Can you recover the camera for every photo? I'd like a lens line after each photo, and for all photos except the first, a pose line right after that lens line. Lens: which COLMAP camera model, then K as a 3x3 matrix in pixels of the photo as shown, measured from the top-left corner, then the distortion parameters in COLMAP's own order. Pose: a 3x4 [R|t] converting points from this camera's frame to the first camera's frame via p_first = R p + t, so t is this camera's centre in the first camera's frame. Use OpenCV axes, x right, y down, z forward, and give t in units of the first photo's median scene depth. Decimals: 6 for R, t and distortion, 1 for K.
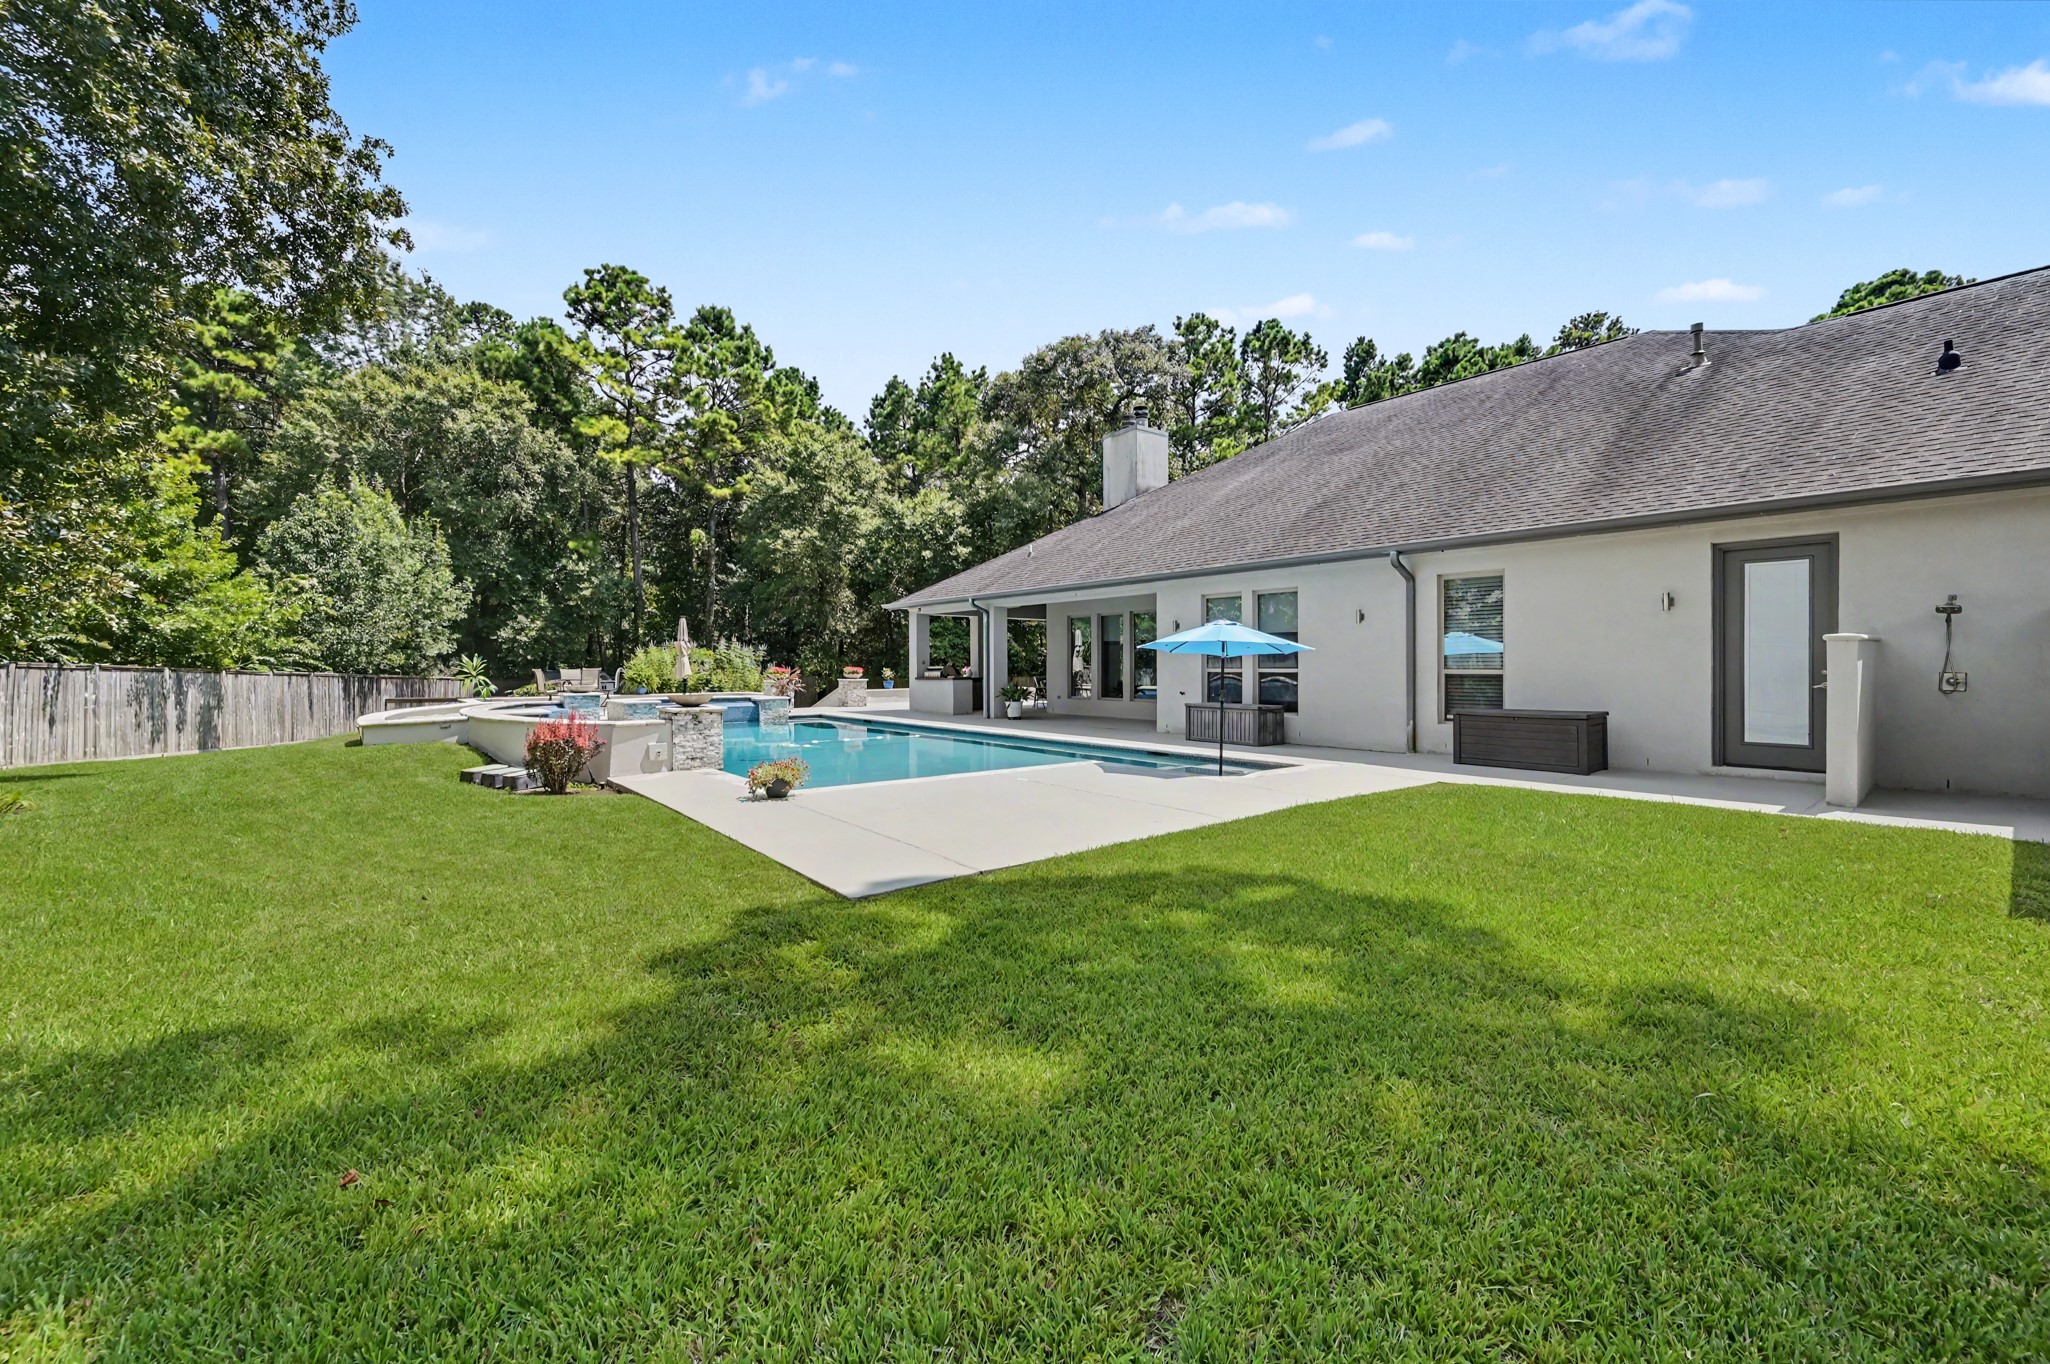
lens RADIAL K [[826.7, 0, 1025.2], [0, 826.7, 671.4], [0, 0, 1]] dist [-0.000595, -0.000020]
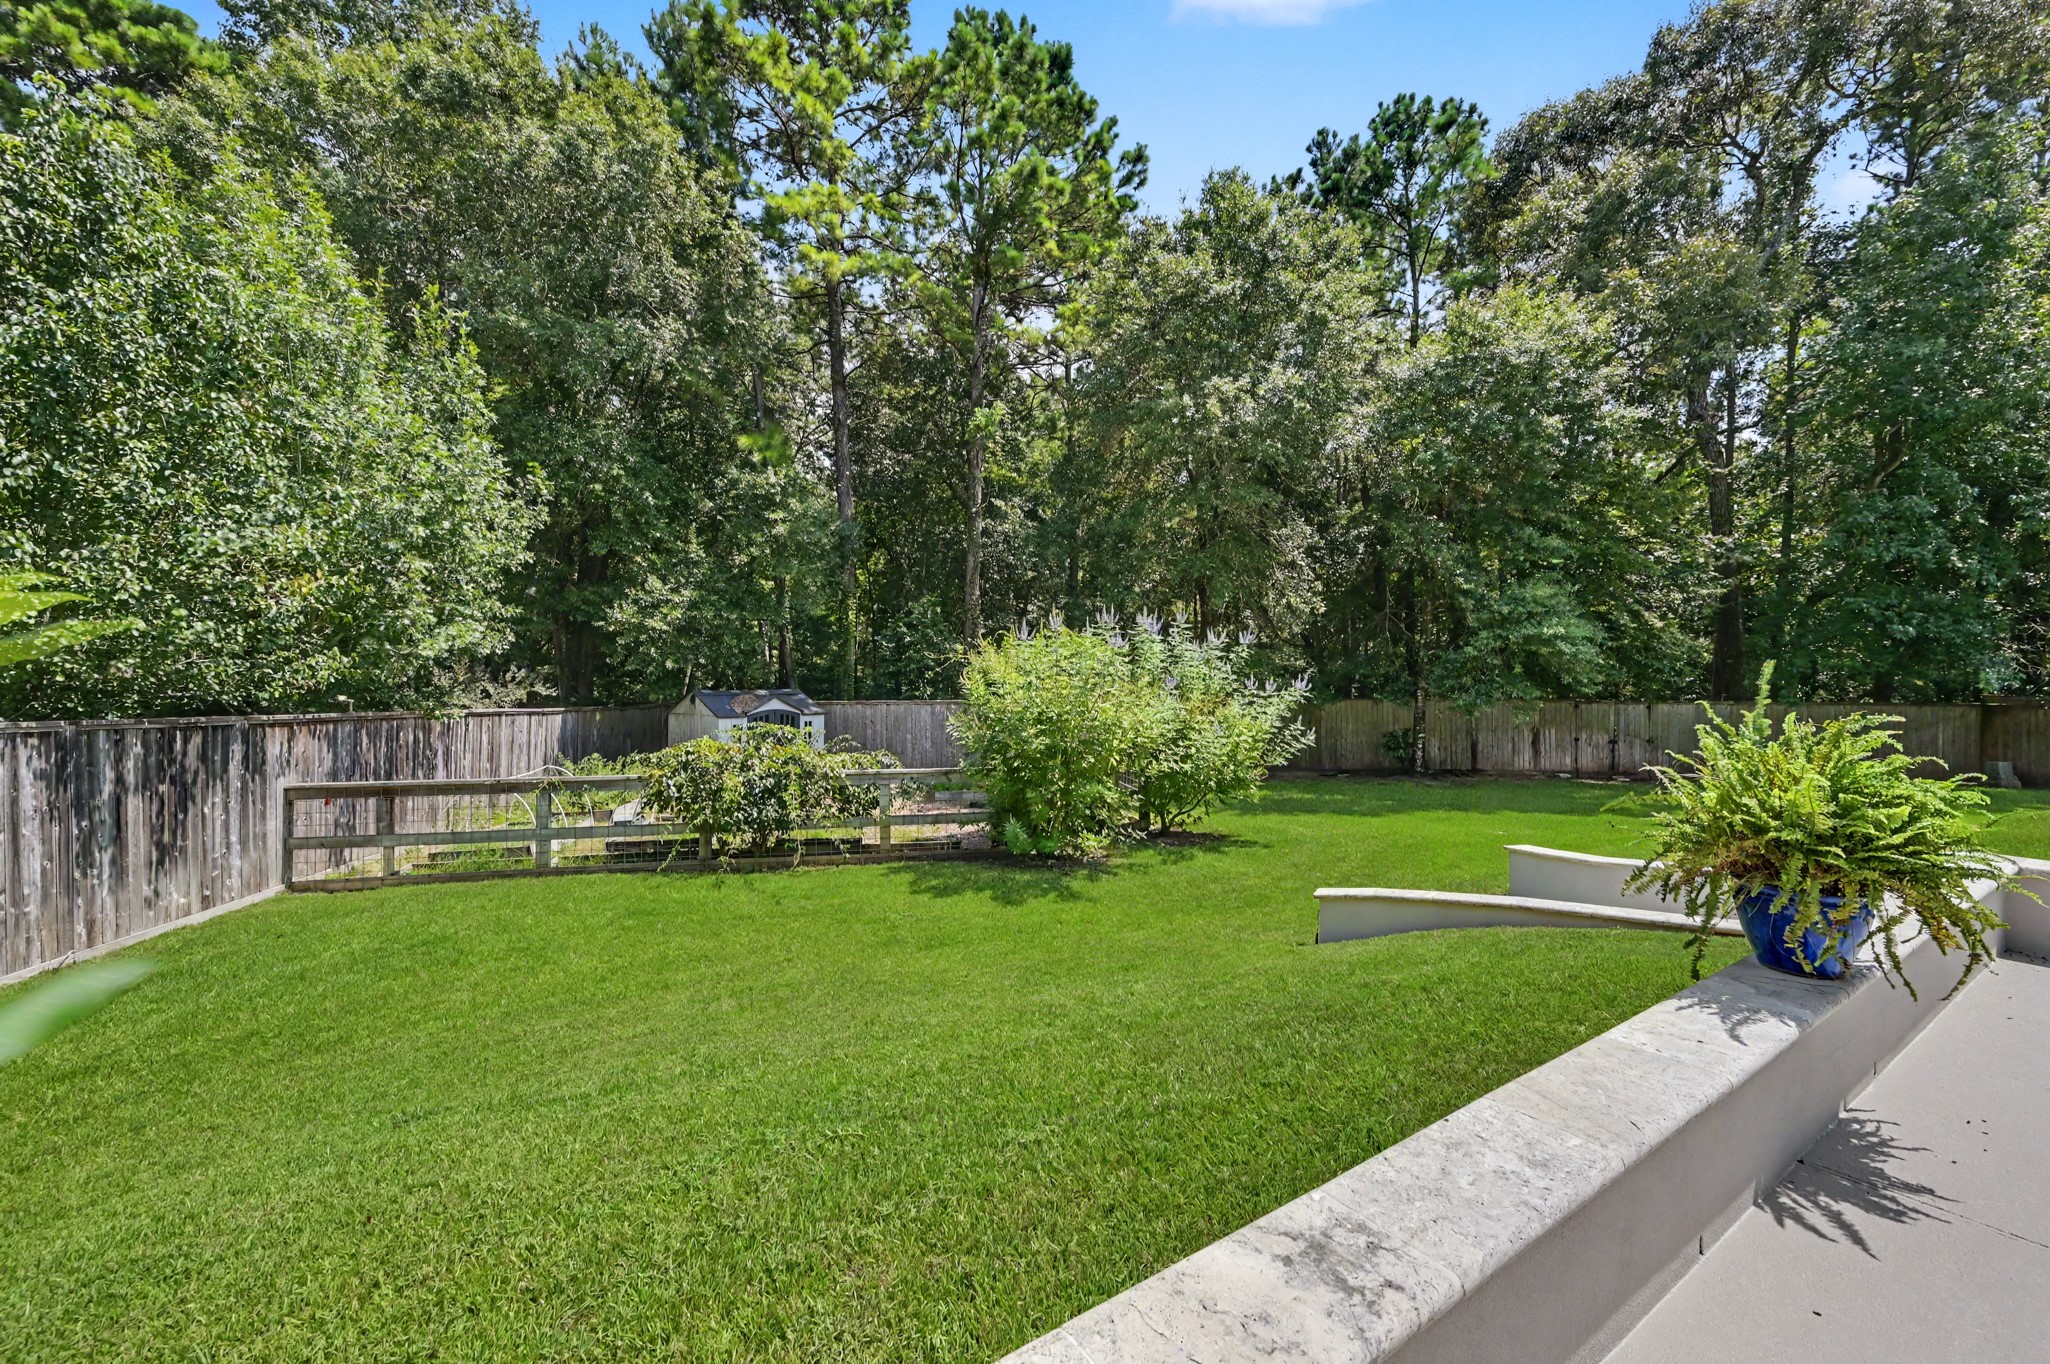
lens RADIAL K [[826.7, 0, 1025.7], [0, 826.7, 684.8], [0, 0, 1]] dist [-0.000595, -0.000020]
pose [[0.995334, 0.000543, -0.096485, -0.350439], [-0.000390, 0.999999, 0.001607, -0.006433], [0.096485, -0.001562, 0.995333, 0.547125]]
